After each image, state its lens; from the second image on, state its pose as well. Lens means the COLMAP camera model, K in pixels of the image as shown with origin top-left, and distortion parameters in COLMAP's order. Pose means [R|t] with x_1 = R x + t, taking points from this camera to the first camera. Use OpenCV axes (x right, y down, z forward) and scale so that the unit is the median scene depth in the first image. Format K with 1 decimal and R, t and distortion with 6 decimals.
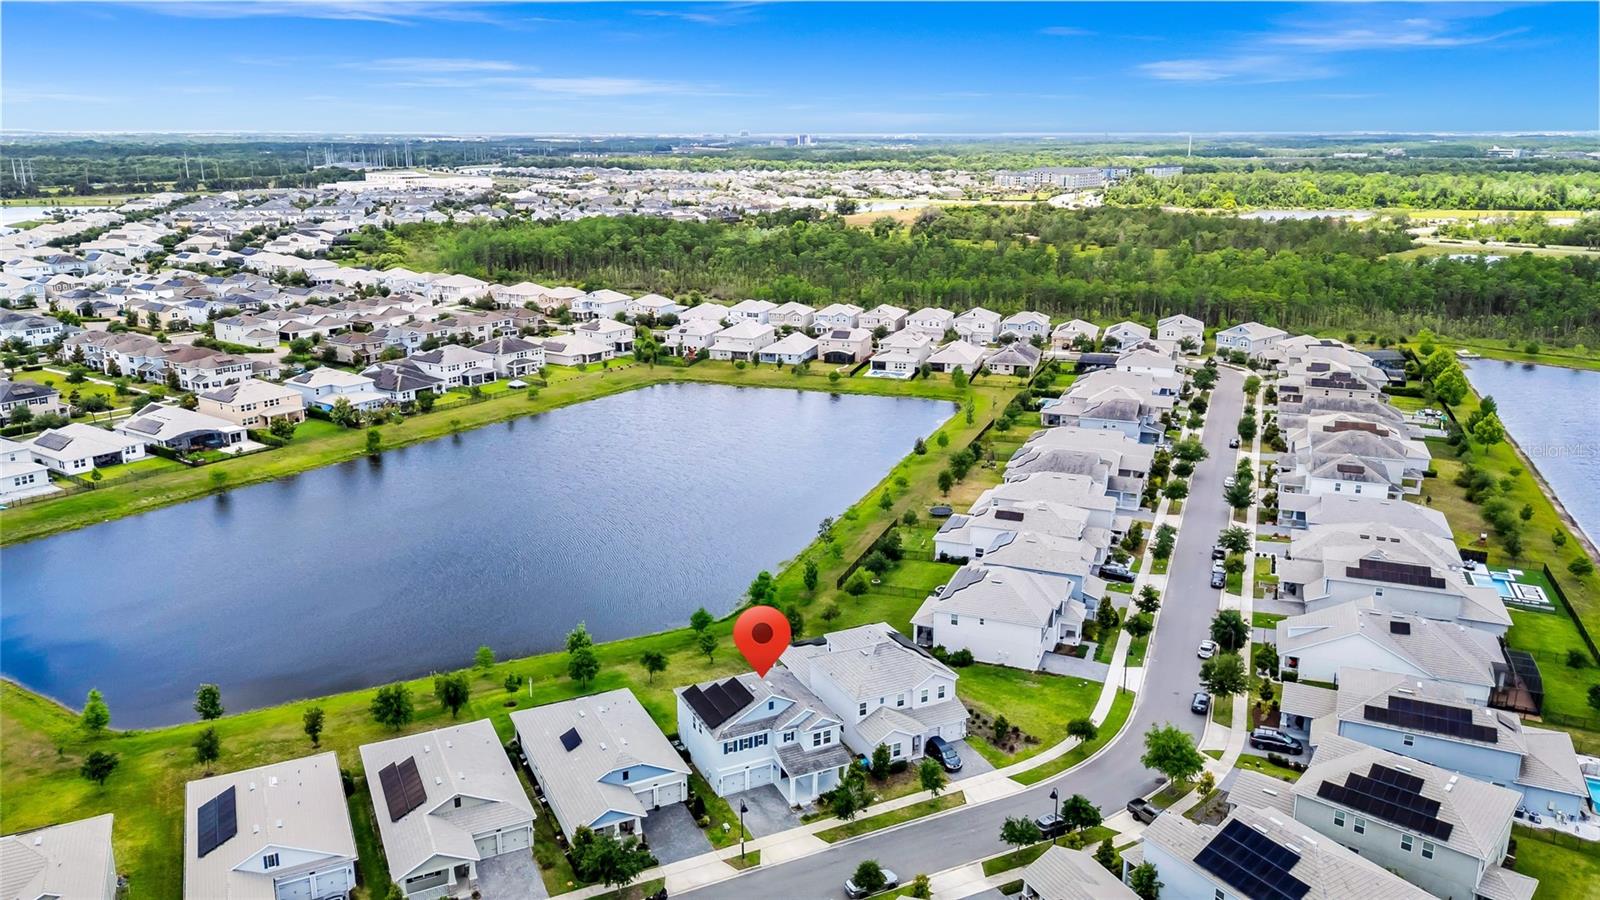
lens RADIAL K [[1168.4, 0, 800.0], [0, 1168.4, 450.0], [0, 0, 1]] dist [0.075973, -0.066211]
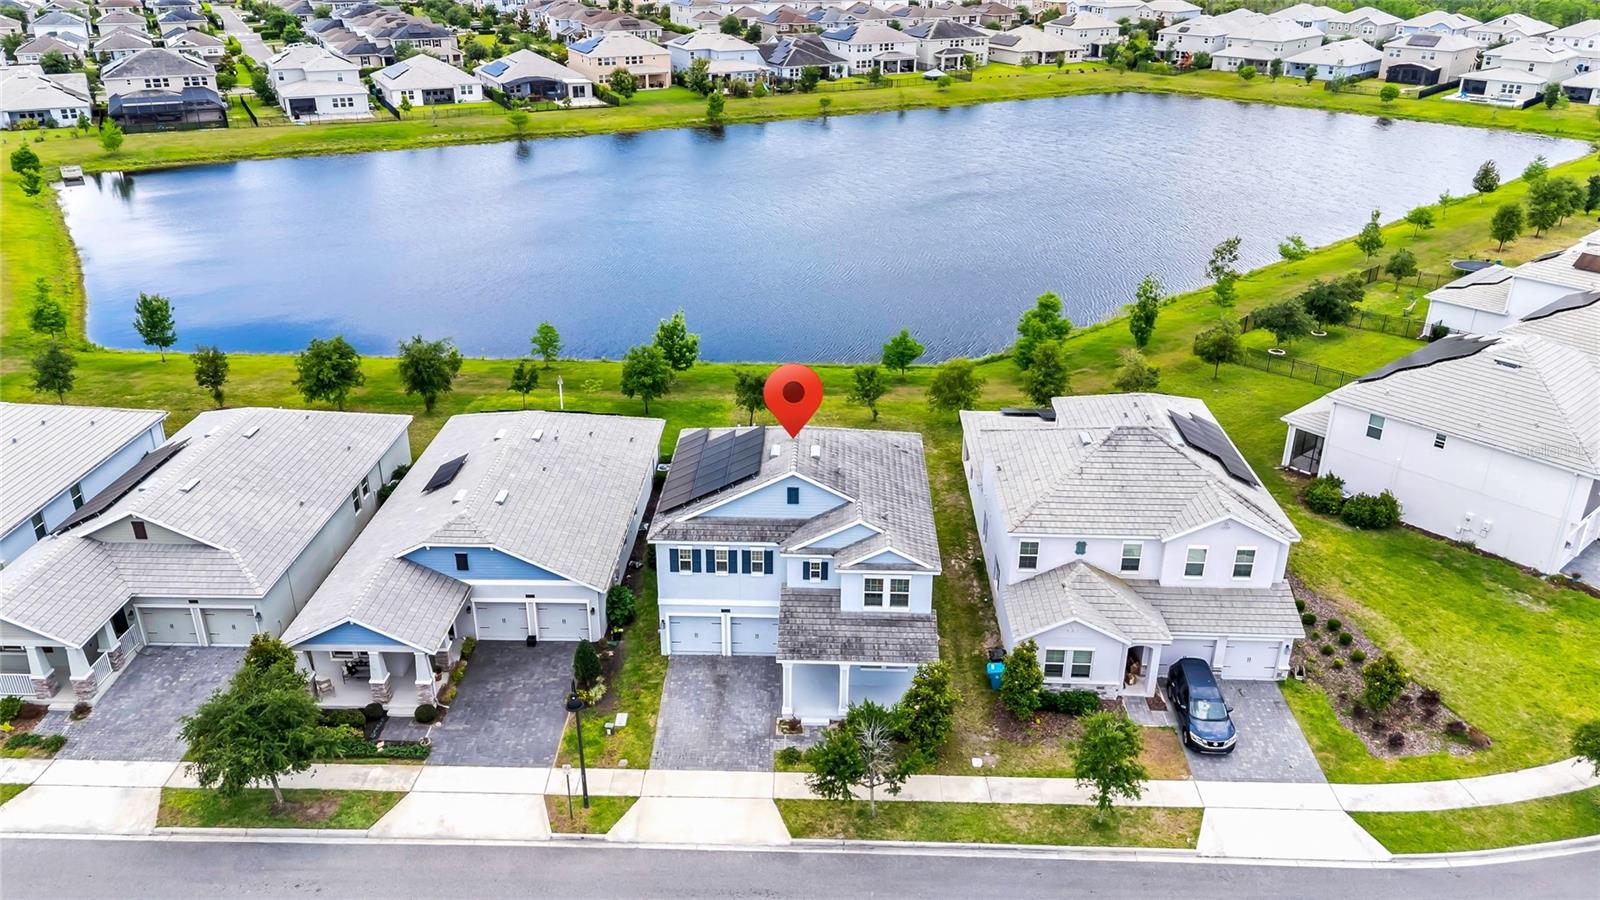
lens RADIAL K [[1168.4, 0, 800.0], [0, 1168.4, 450.0], [0, 0, 1]] dist [0.075973, -0.066211]
pose [[0.882361, 0.200049, -0.425933, 0.135153], [-0.125602, 0.972421, 0.196522, 0.092985], [0.453500, -0.119906, 0.883153, 0.500455]]
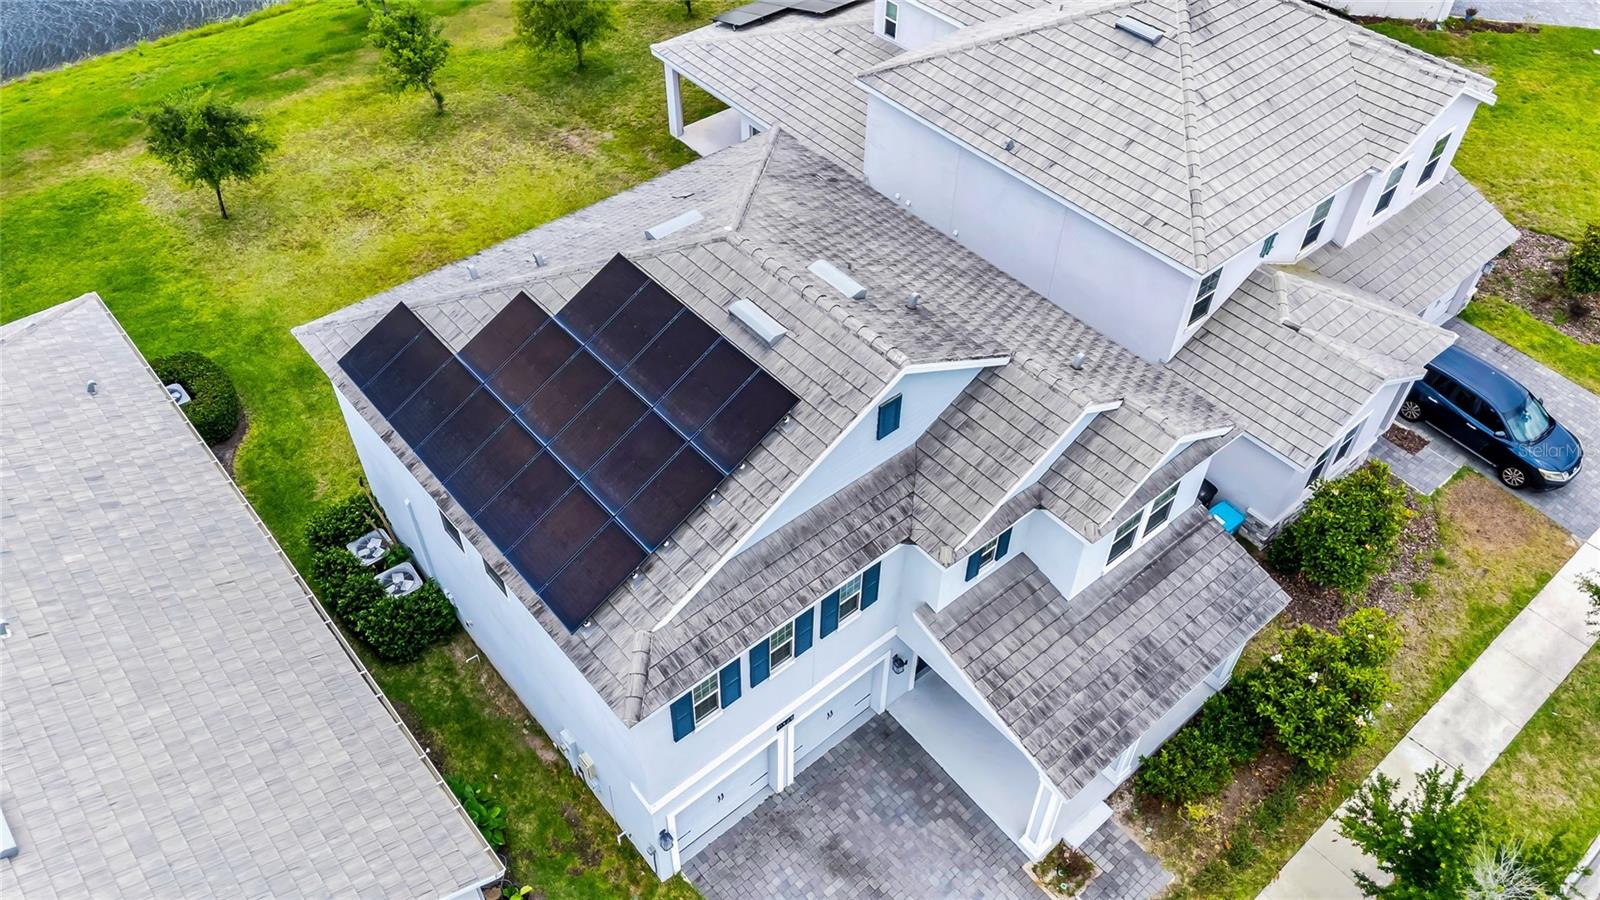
lens RADIAL K [[1168.4, 0, 800.0], [0, 1168.4, 450.0], [0, 0, 1]] dist [0.075973, -0.066211]
pose [[0.968940, -0.167927, 0.181535, -0.057209], [0.051781, 0.855583, 0.515069, 0.108717], [-0.241812, -0.489671, 0.837704, 0.703154]]
